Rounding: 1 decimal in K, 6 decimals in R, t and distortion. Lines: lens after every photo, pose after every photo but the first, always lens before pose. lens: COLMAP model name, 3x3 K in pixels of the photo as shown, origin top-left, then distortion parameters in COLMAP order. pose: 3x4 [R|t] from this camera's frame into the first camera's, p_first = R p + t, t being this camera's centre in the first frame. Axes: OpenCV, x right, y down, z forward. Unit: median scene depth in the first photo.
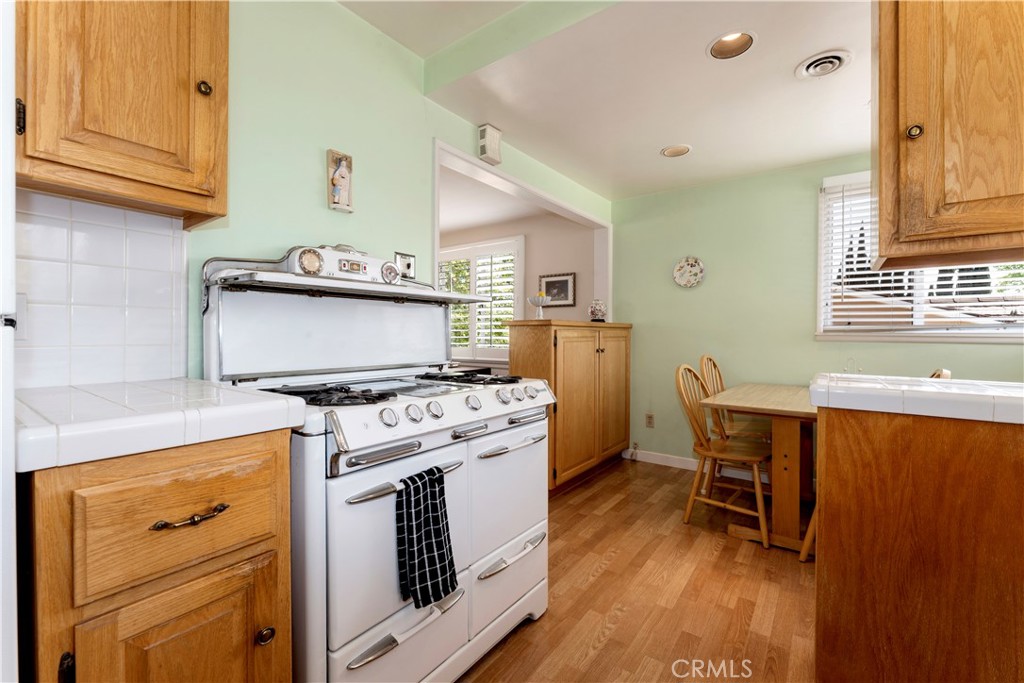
lens RADIAL K [[431.2, 0, 513.7], [0, 431.2, 336.4], [0, 0, 1]] dist [-0.001054, -0.000143]
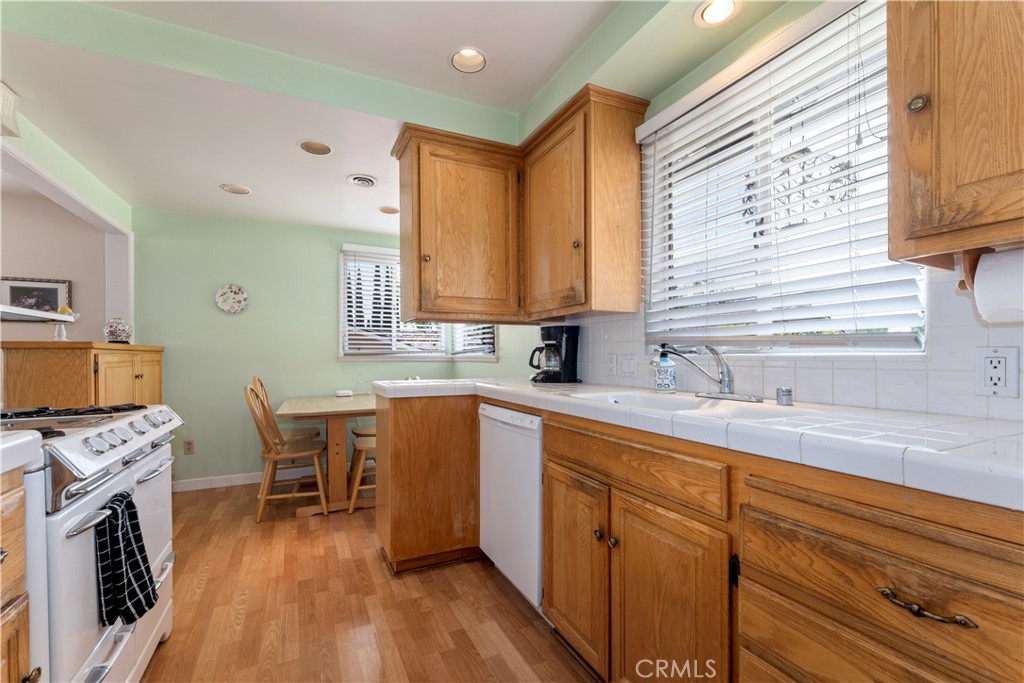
lens RADIAL K [[440.0, 0, 507.5], [0, 440.0, 358.0], [0, 0, 1]] dist [-0.000649, -0.000016]
pose [[0.464779, -0.007299, 0.885397, -0.354804], [0.009094, 0.999953, 0.003470, -0.002767], [-0.885380, 0.006439, 0.464824, -0.145234]]
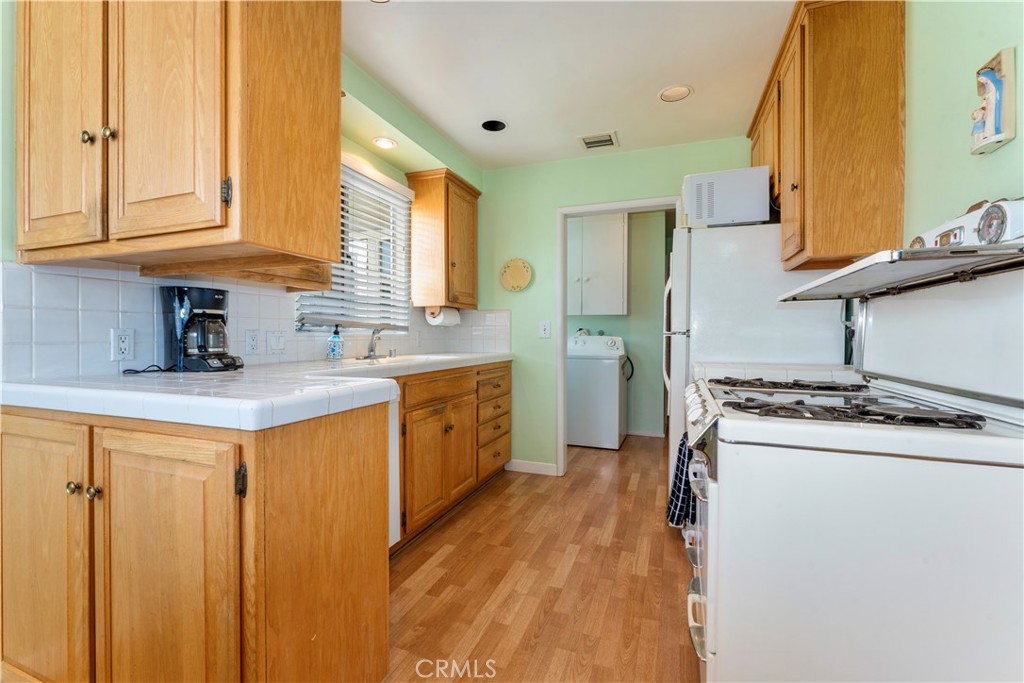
lens RADIAL K [[431.2, 0, 513.7], [0, 431.2, 336.4], [0, 0, 1]] dist [-0.001054, -0.000143]
pose [[-0.961073, -0.006530, -0.276217, 0.356026], [-0.008191, 0.999955, 0.004858, -0.002679], [0.276173, 0.006931, -0.961083, 1.088204]]
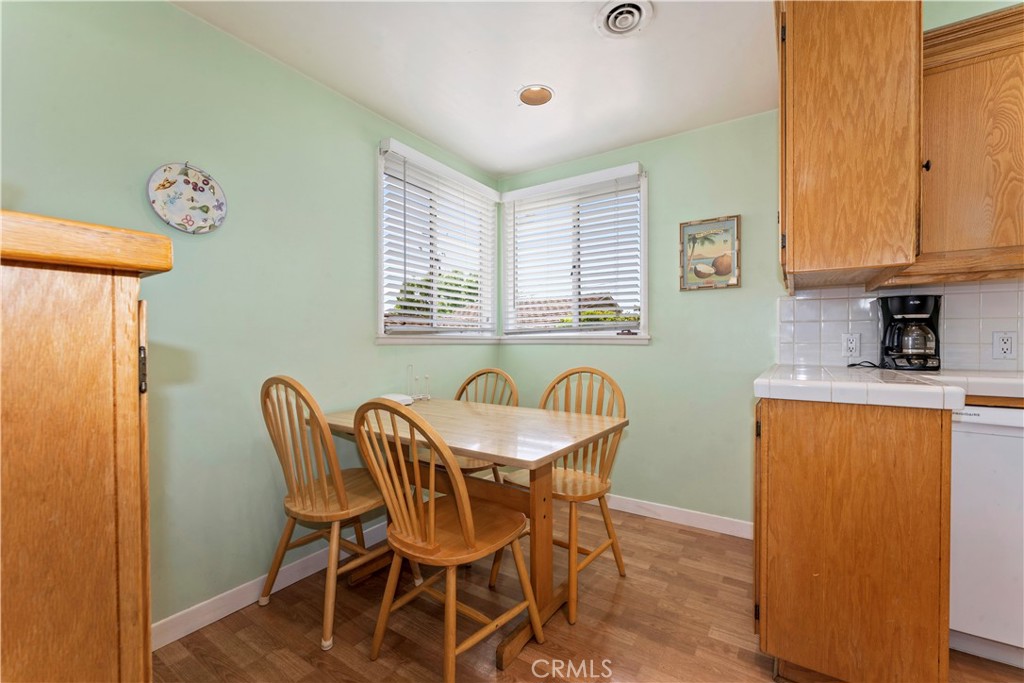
lens RADIAL K [[431.2, 0, 513.7], [0, 431.2, 336.4], [0, 0, 1]] dist [-0.001054, -0.000143]
pose [[-0.063112, 0.004316, 0.997997, -0.106141], [0.005355, 0.999978, -0.003986, -0.000339], [-0.997992, 0.005093, -0.063134, 1.036425]]
